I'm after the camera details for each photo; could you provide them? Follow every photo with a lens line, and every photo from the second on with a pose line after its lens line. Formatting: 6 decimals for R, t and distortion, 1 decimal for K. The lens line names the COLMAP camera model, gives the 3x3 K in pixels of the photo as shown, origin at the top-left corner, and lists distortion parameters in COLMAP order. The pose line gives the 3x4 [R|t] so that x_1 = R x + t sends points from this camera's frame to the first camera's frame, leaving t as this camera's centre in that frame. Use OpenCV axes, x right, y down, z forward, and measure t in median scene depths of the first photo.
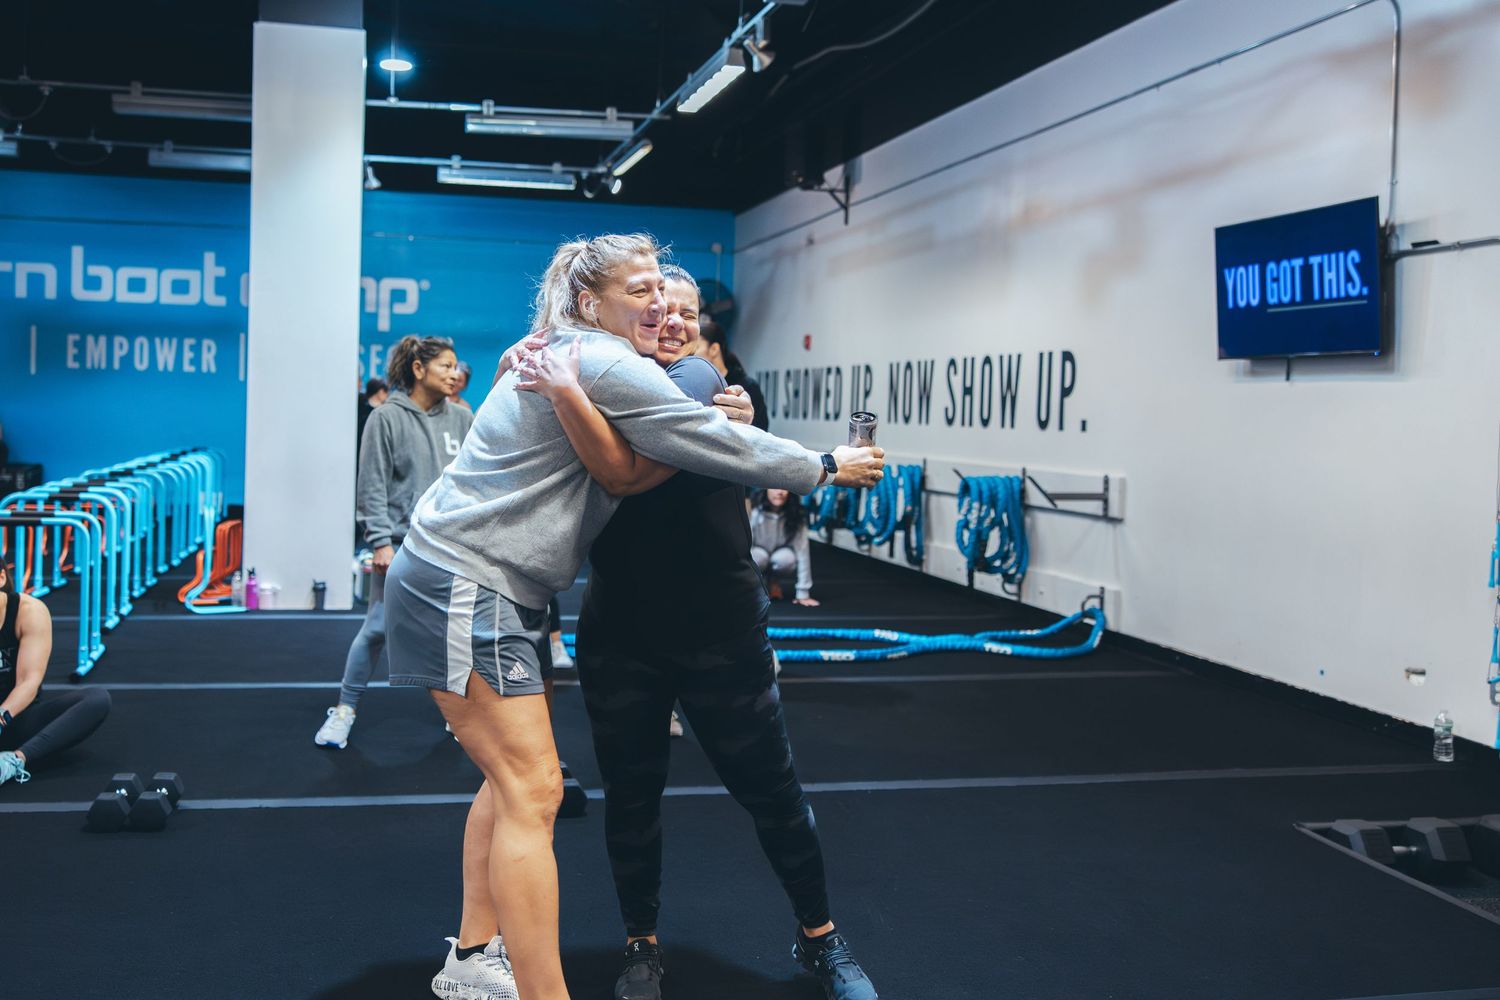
lens RADIAL K [[1460.6, 0, 685.5], [0, 1460.6, 448.4], [0, 0, 1]] dist [0.012453, 0.000000]
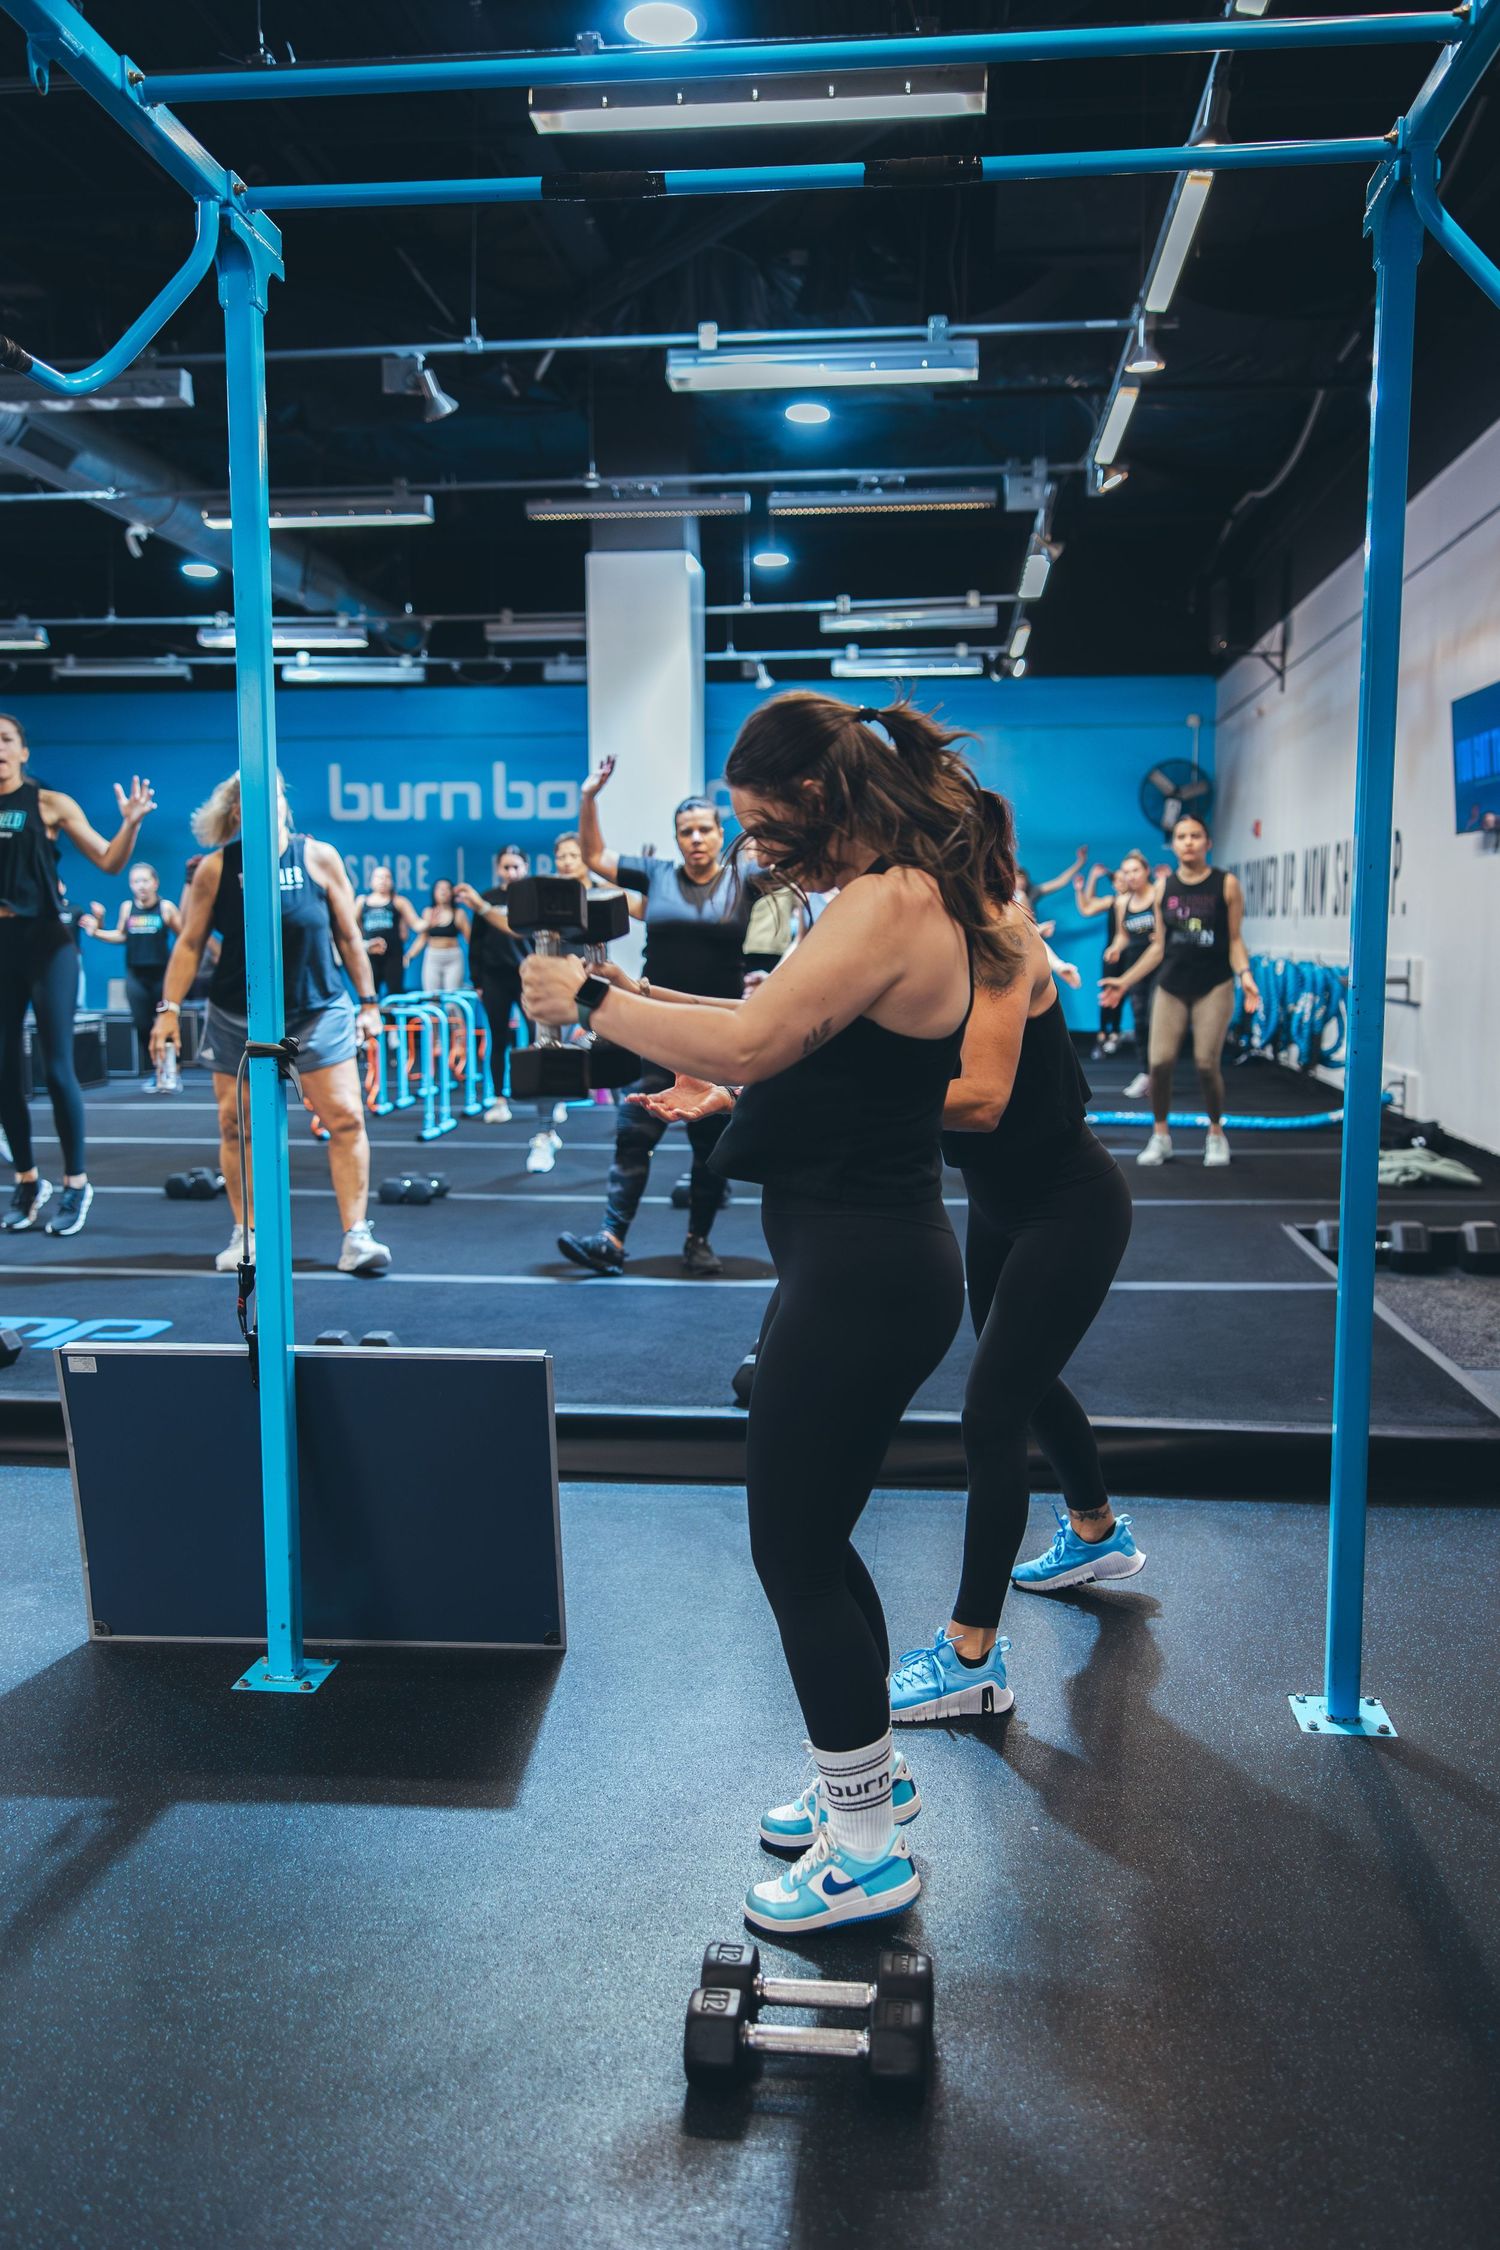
lens RADIAL K [[1825.9, 0, 760.7], [0, 1825.9, 1112.3], [0, 0, 1]] dist [0.012759, 0.001347]
pose [[0.959071, -0.001952, -0.283160, 0.153576], [0.023008, 0.997207, 0.071053, 0.016937], [0.282230, -0.074659, 0.956437, -0.203521]]
